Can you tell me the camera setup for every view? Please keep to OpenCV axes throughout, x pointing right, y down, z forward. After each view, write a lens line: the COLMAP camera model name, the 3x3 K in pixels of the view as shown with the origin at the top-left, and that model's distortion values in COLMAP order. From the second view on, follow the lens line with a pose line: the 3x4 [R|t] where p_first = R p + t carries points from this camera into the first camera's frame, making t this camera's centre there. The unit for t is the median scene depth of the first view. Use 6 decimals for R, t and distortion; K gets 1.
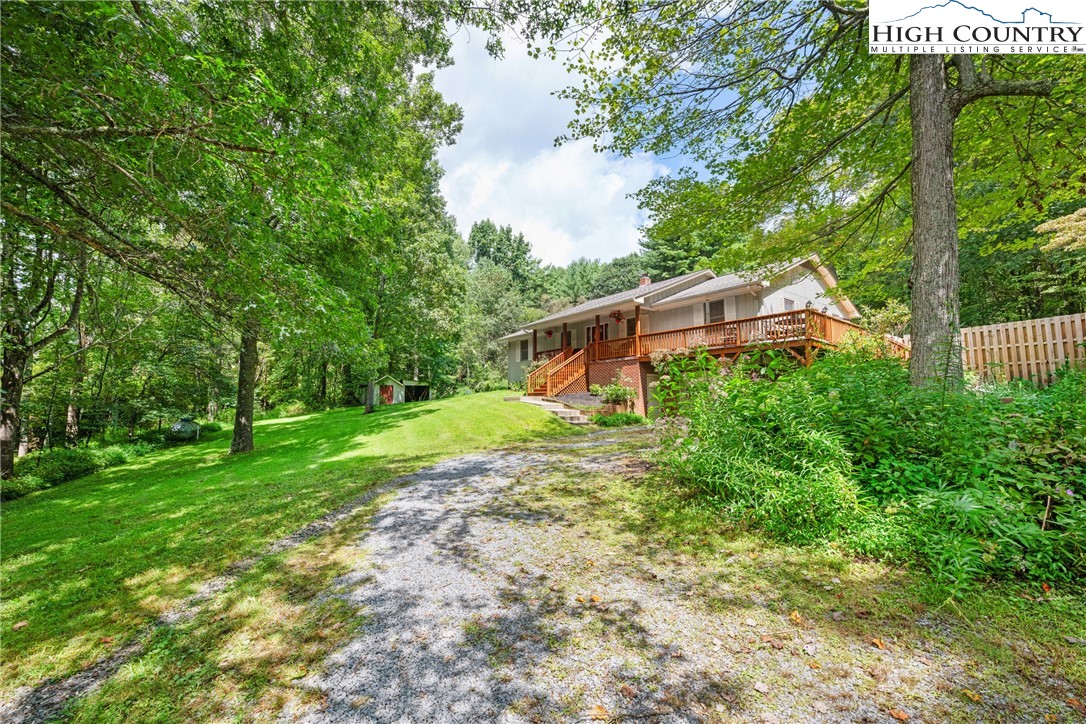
lens RADIAL K [[433.5, 0, 542.6], [0, 433.5, 351.0], [0, 0, 1]] dist [-0.001378, -0.000051]
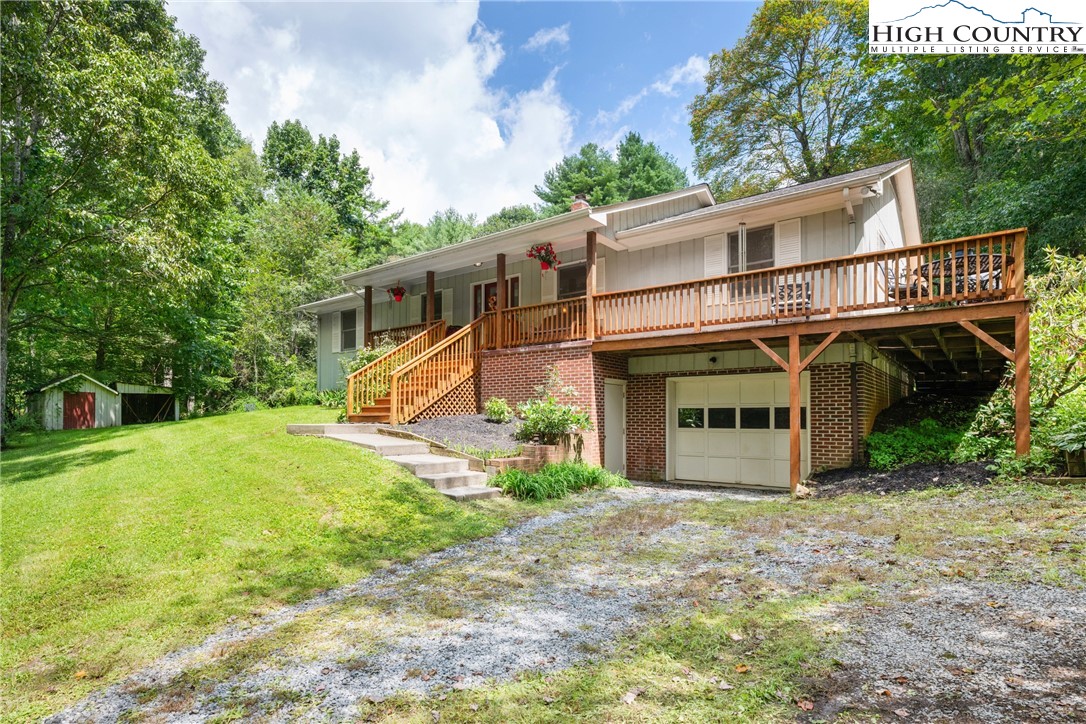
lens RADIAL K [[600.8, 0, 540.4], [0, 600.8, 404.0], [0, 0, 1]] dist [-0.000324, 0.000362]
pose [[0.969575, 0.010907, 0.244551, 0.006930], [-0.033151, 0.995654, 0.087028, 0.019516], [-0.242539, -0.092488, 0.965723, 0.282060]]
